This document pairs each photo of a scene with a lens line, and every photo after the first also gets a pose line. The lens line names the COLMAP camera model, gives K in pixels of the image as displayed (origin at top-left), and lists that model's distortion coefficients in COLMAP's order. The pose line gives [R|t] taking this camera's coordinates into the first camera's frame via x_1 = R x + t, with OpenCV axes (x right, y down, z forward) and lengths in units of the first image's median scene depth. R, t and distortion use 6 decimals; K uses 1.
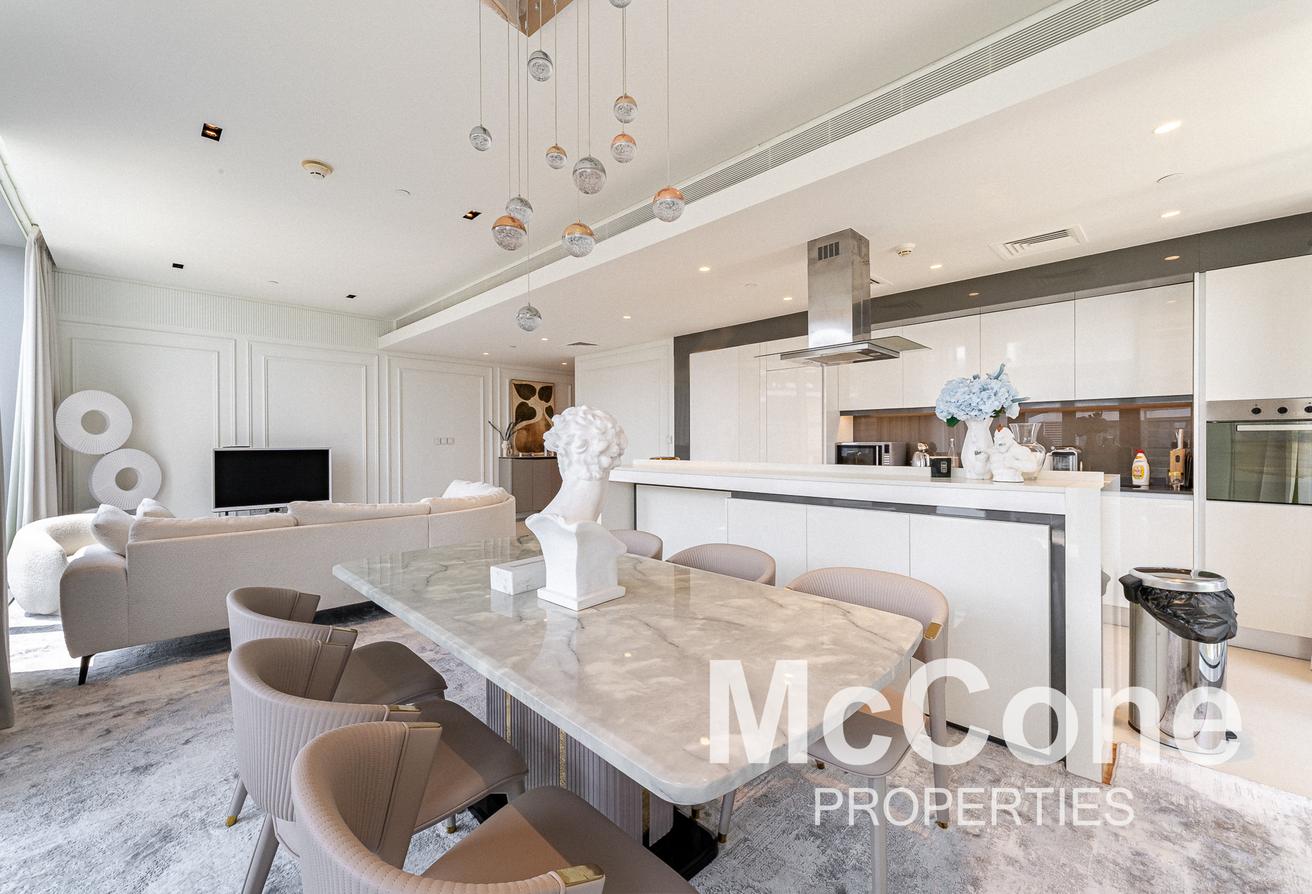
lens RADIAL K [[525.7, 0, 655.8], [0, 525.7, 442.7], [0, 0, 1]] dist [-0.001815, -0.000495]
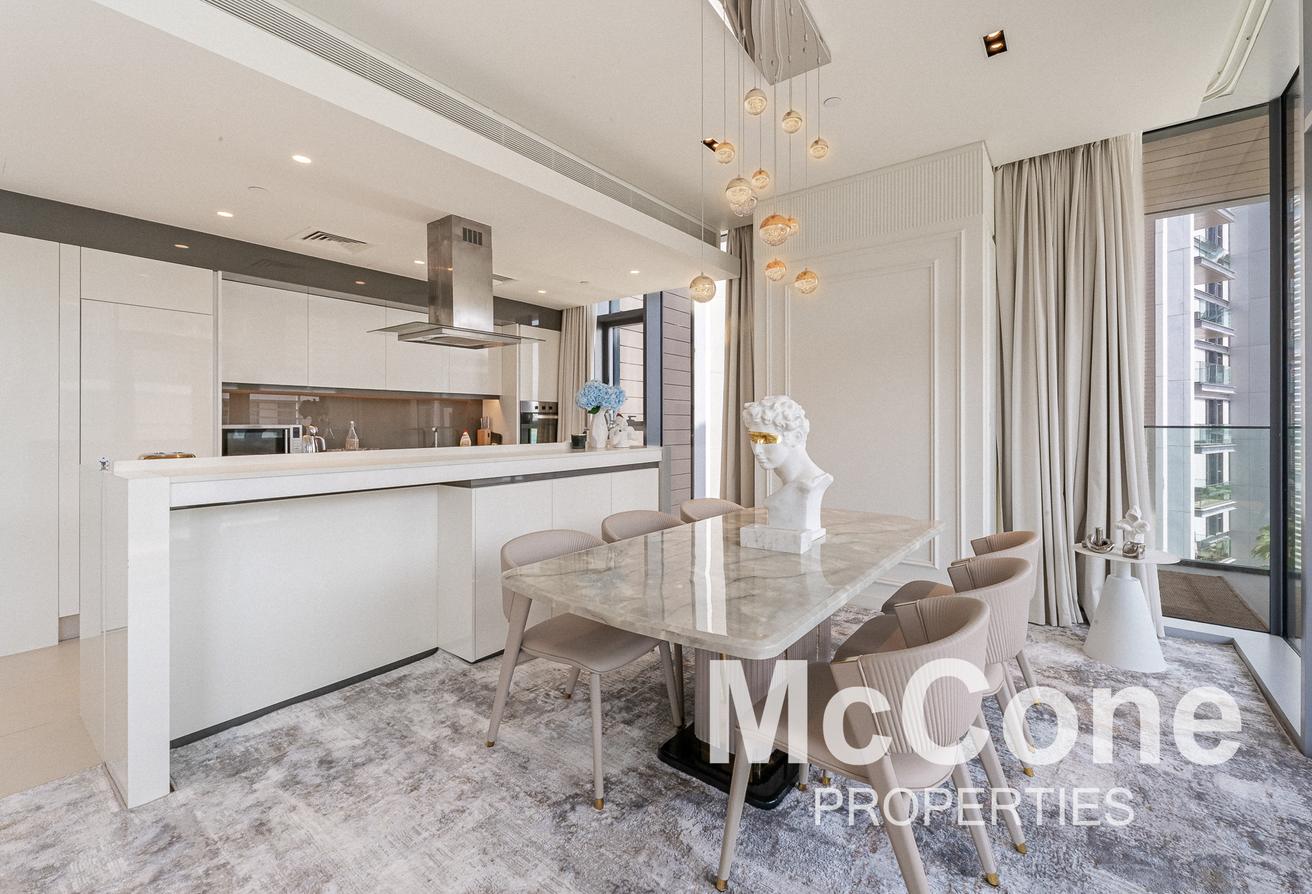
lens RADIAL K [[525.7, 0, 684.2], [0, 525.7, 418.5], [0, 0, 1]] dist [-0.001815, -0.000495]
pose [[-0.154309, 0.008783, 0.987984, -1.052658], [0.004534, 0.999956, -0.008181, -0.003076], [-0.988012, 0.003217, -0.154342, 1.077113]]
